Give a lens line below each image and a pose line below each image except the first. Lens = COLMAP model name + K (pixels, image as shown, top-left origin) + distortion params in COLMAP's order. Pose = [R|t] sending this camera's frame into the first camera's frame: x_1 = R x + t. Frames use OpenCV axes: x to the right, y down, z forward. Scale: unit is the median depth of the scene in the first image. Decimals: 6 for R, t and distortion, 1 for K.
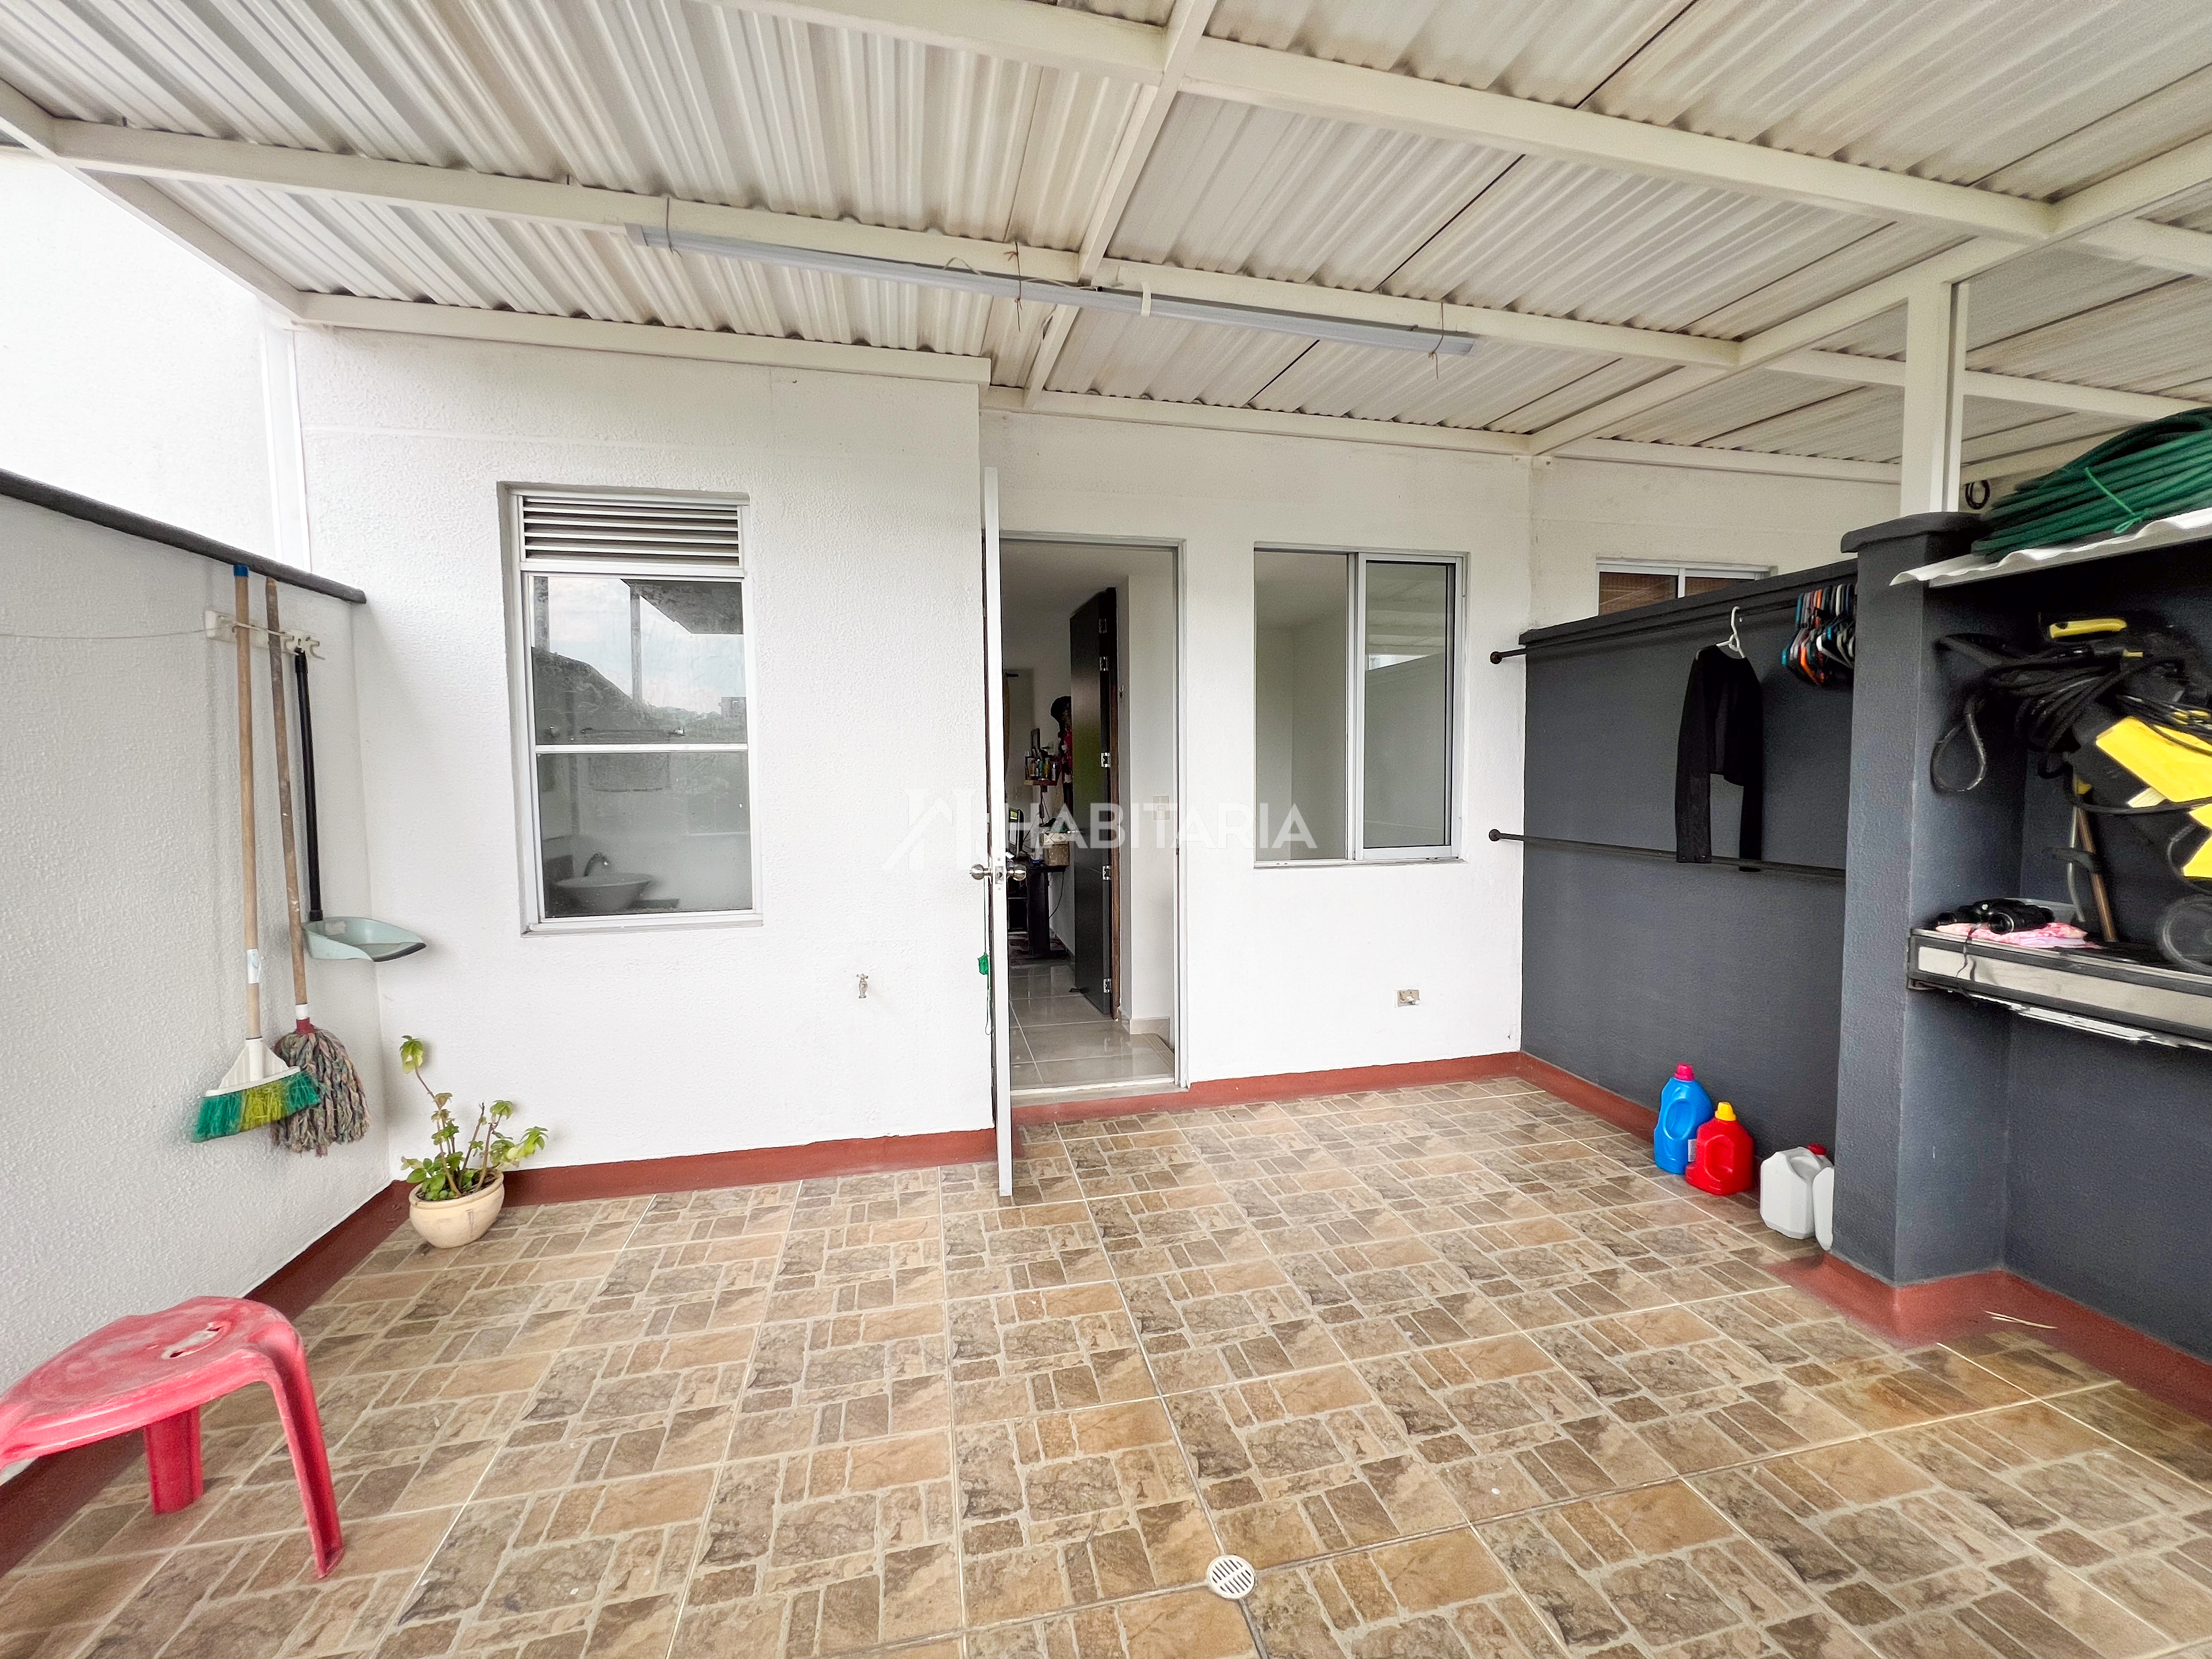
lens RADIAL K [[891.7, 0, 1110.5], [0, 891.7, 830.9], [0, 0, 1]] dist [-0.001227, -0.000394]
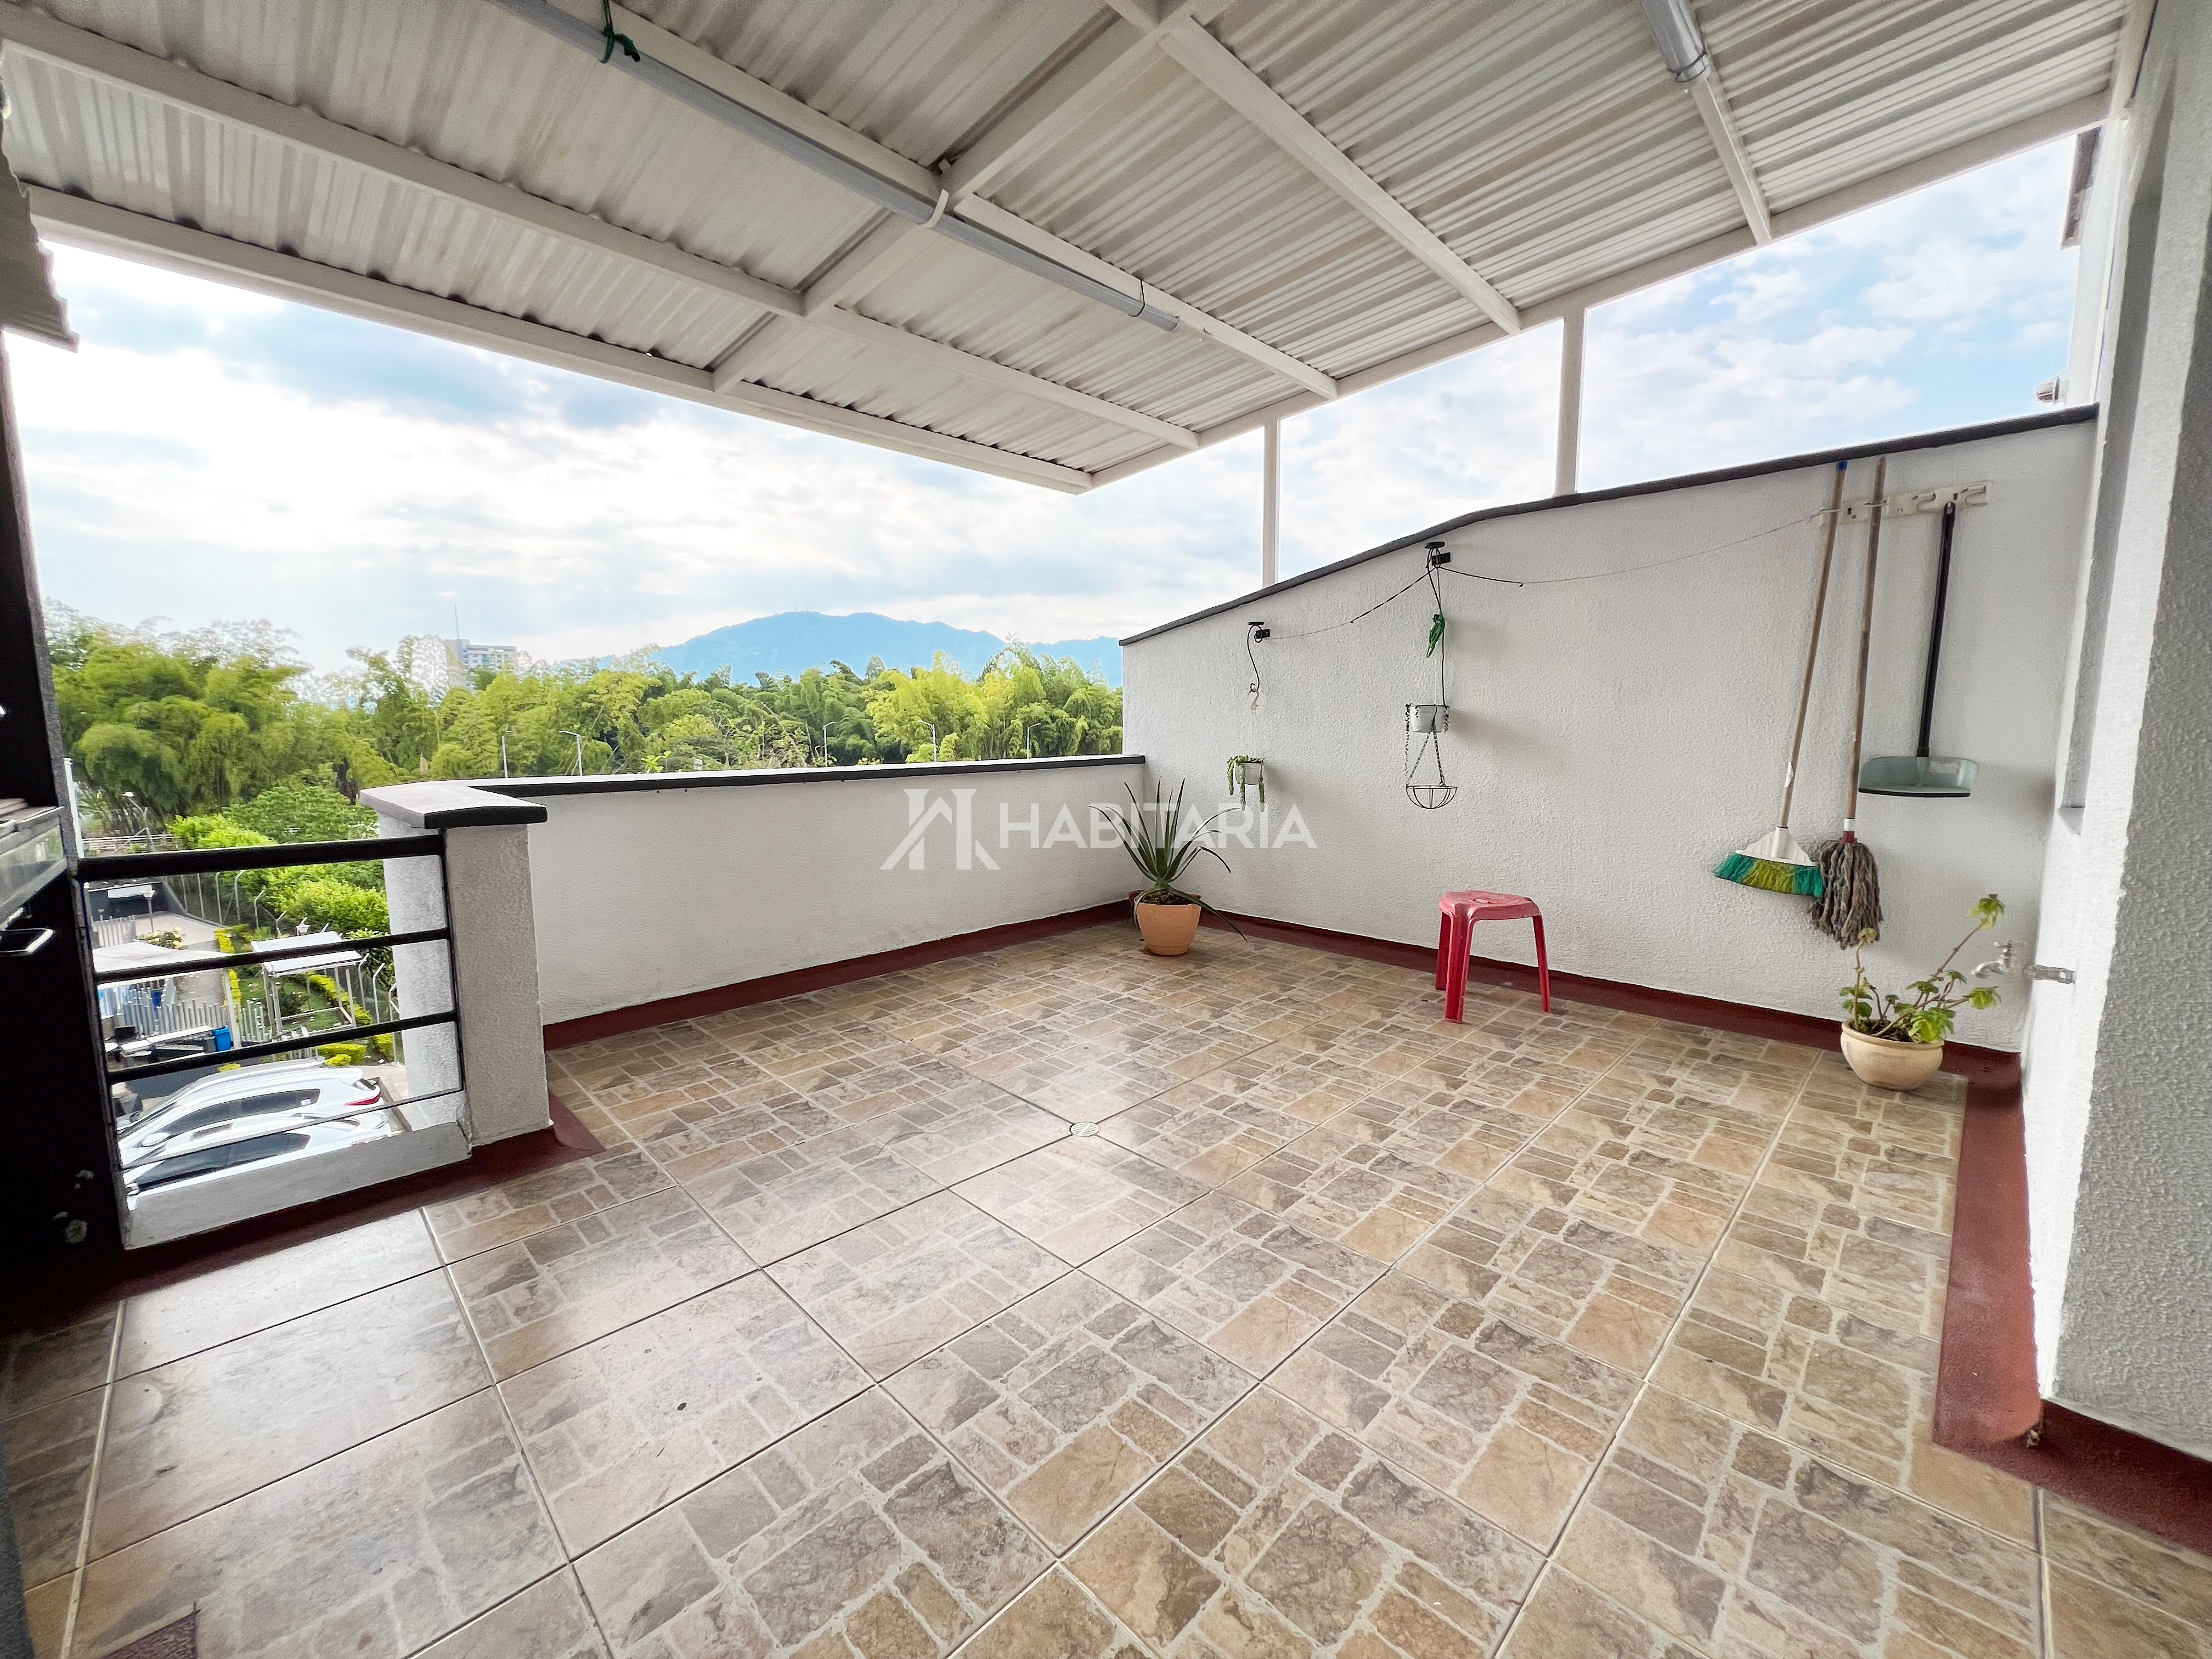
lens RADIAL K [[882.4, 0, 1102.4], [0, 882.4, 837.6], [0, 0, 1]] dist [-0.000125, -0.000604]
pose [[-0.845429, 0.084967, -0.527286, 0.586547], [-0.017732, 0.982255, 0.186711, 0.013644], [0.533794, 0.167201, -0.828920, 1.460382]]
